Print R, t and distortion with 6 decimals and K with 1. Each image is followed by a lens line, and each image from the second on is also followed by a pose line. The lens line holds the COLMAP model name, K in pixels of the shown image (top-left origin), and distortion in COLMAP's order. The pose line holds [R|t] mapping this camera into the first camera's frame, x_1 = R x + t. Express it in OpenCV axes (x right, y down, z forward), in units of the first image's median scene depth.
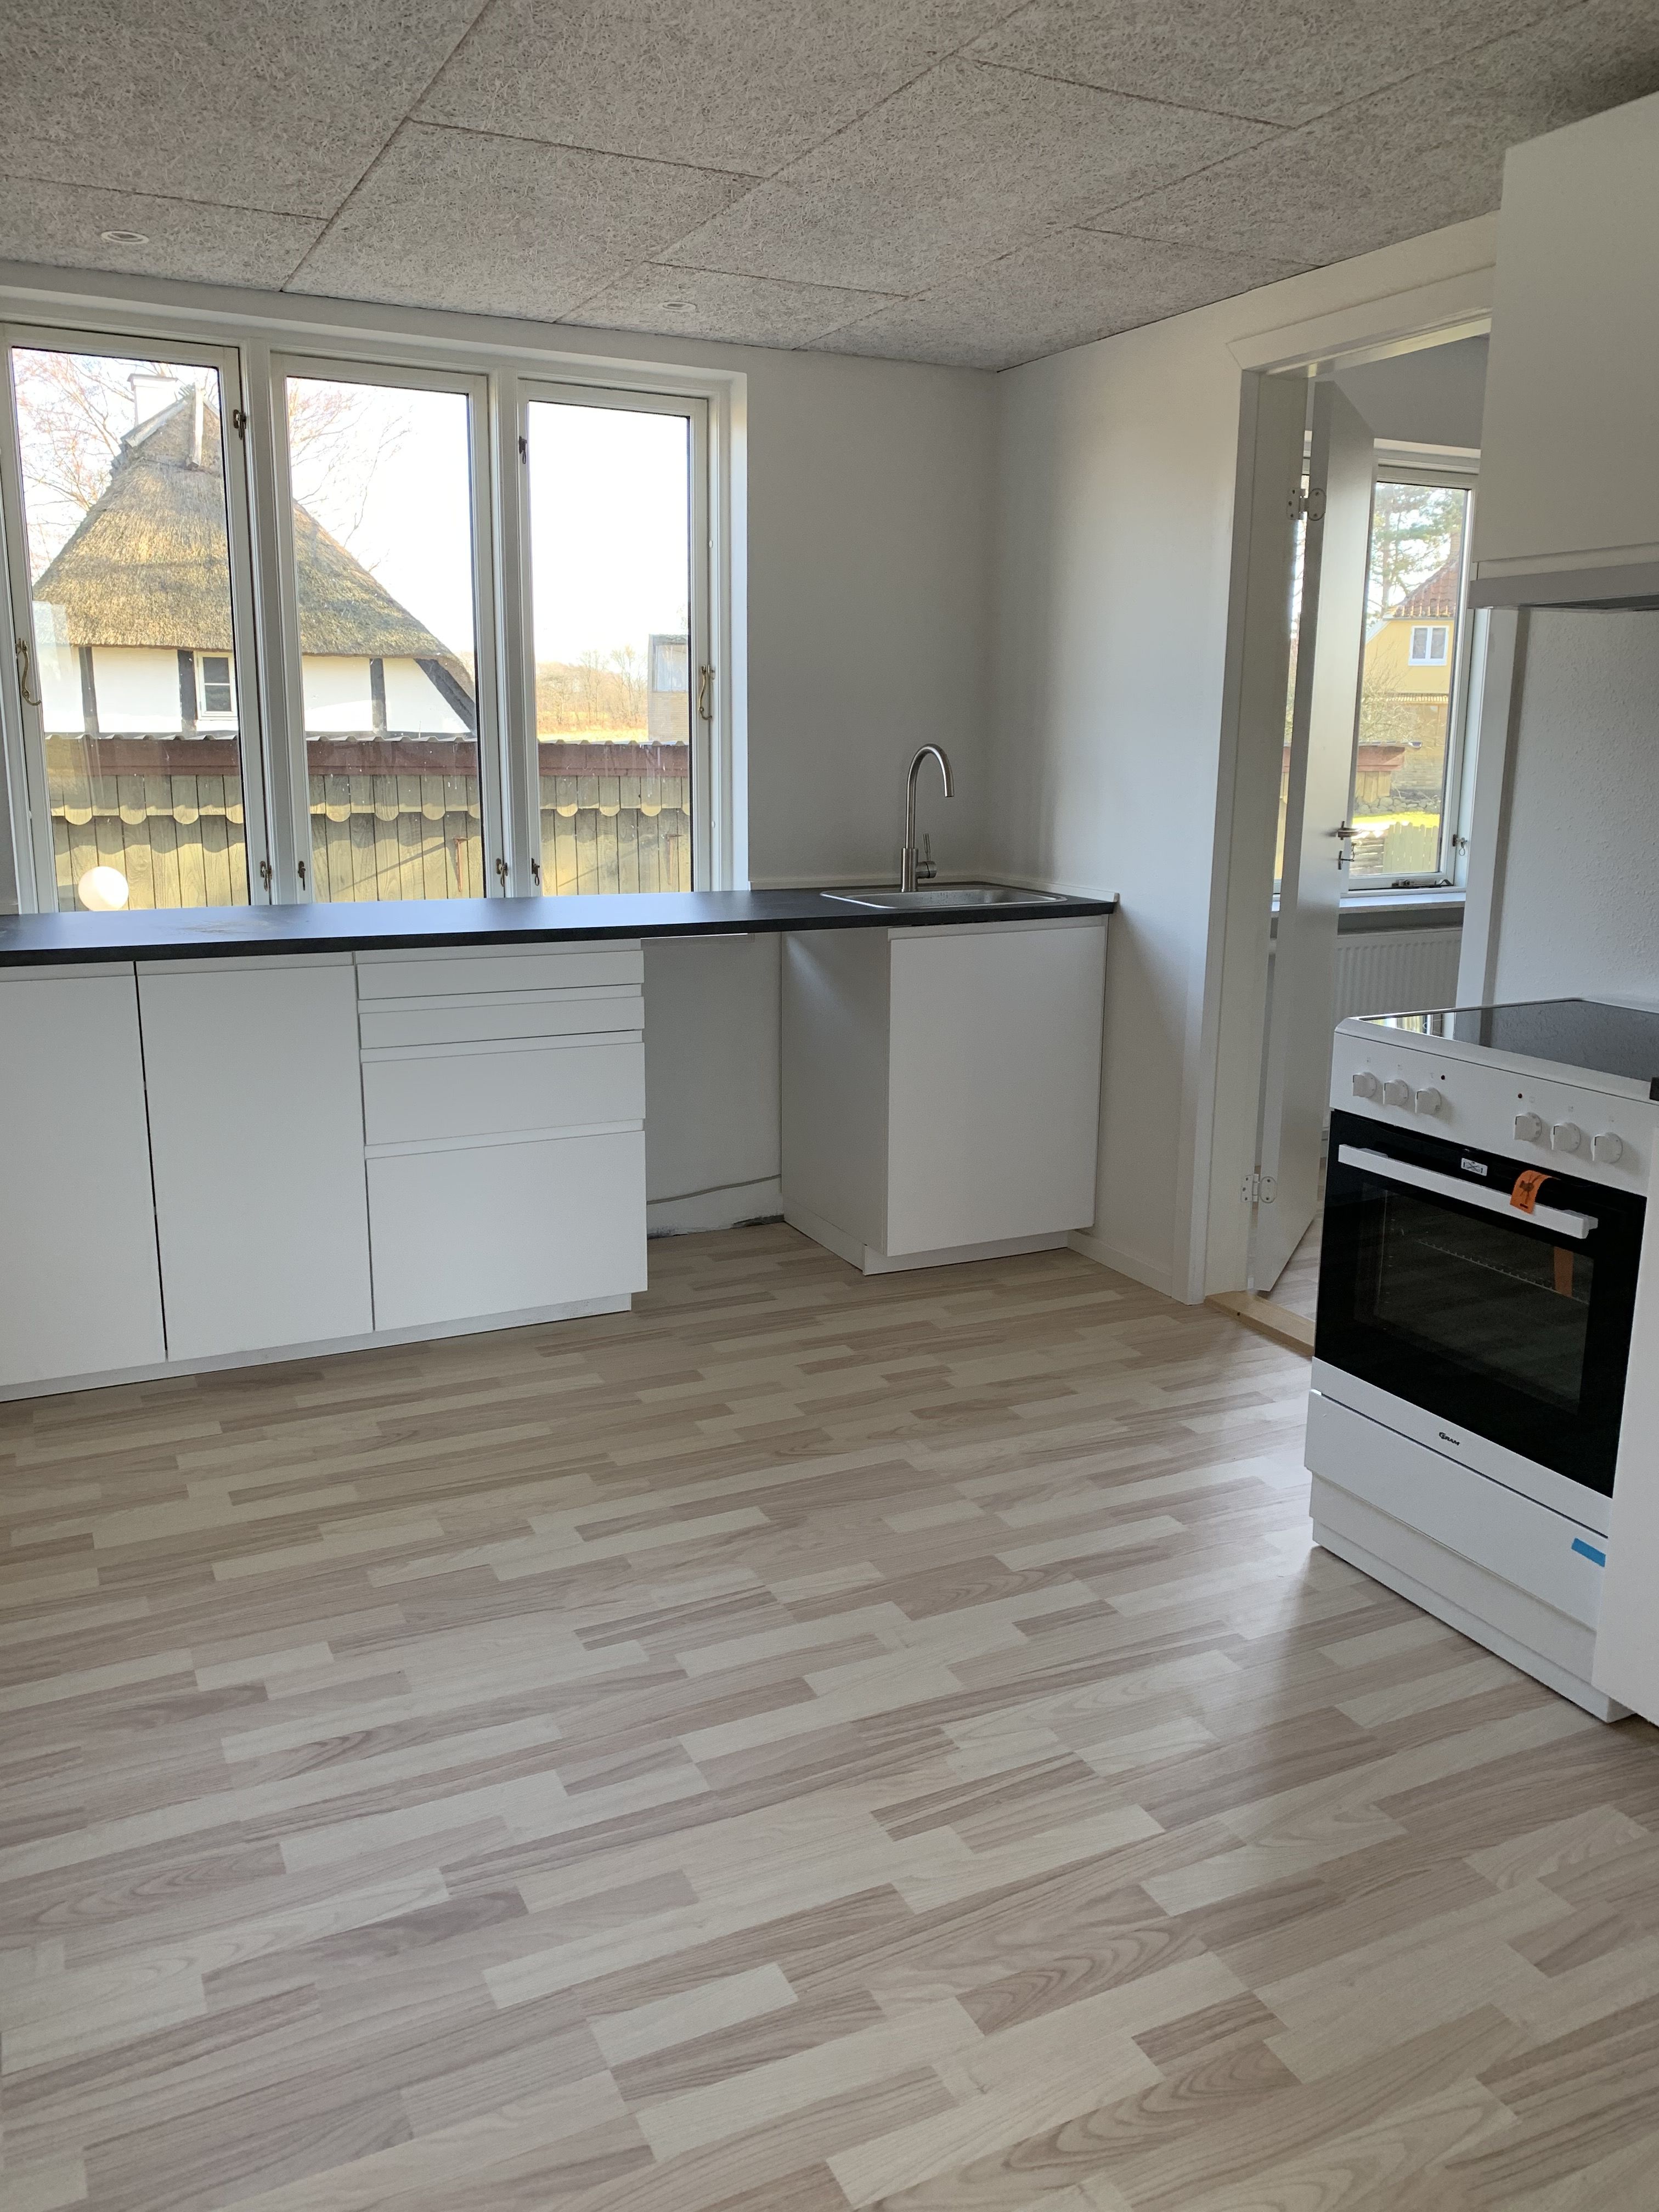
lens RADIAL K [[1696.4, 0, 831.4], [0, 1696.4, 1102.1], [0, 0, 1]] dist [0.005367, -0.004082]
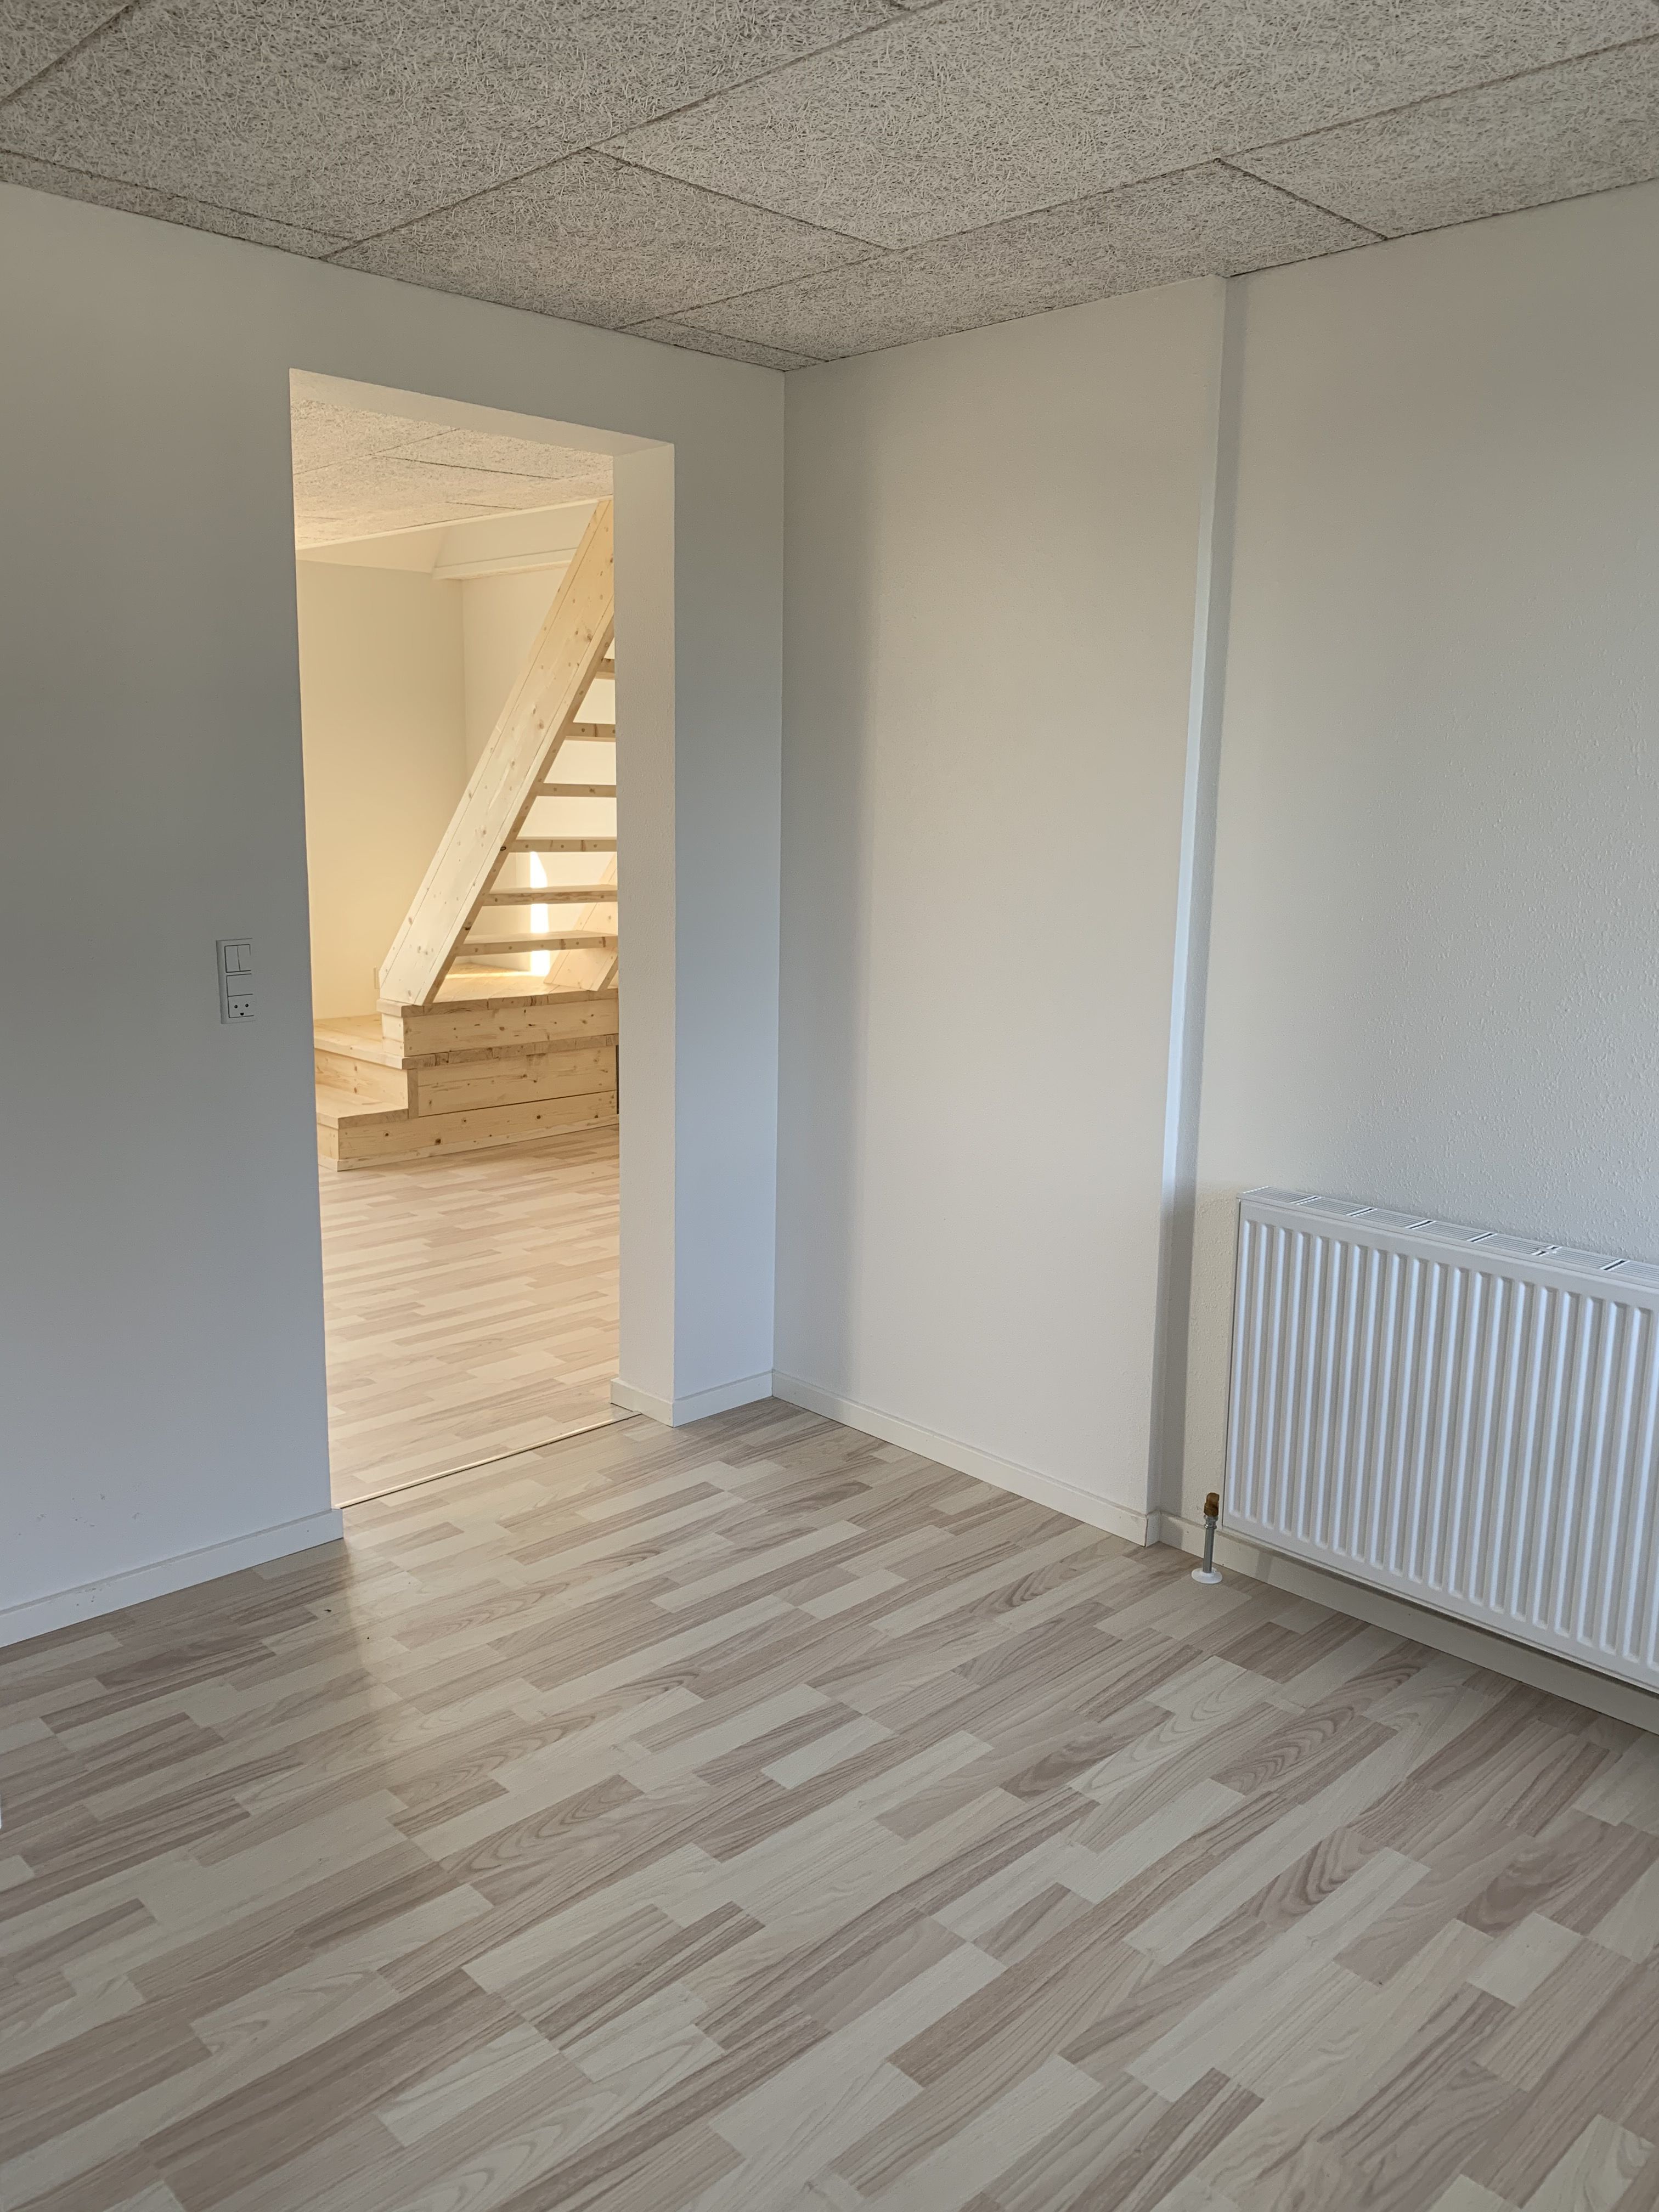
lens RADIAL K [[1696.4, 0, 839.0], [0, 1696.4, 1104.8], [0, 0, 1]] dist [0.005367, -0.004082]
pose [[-0.949607, 0.033226, -0.311678, 0.282220], [-0.091288, 0.921943, 0.376414, -0.407286], [0.299856, 0.385897, -0.872450, 1.745633]]
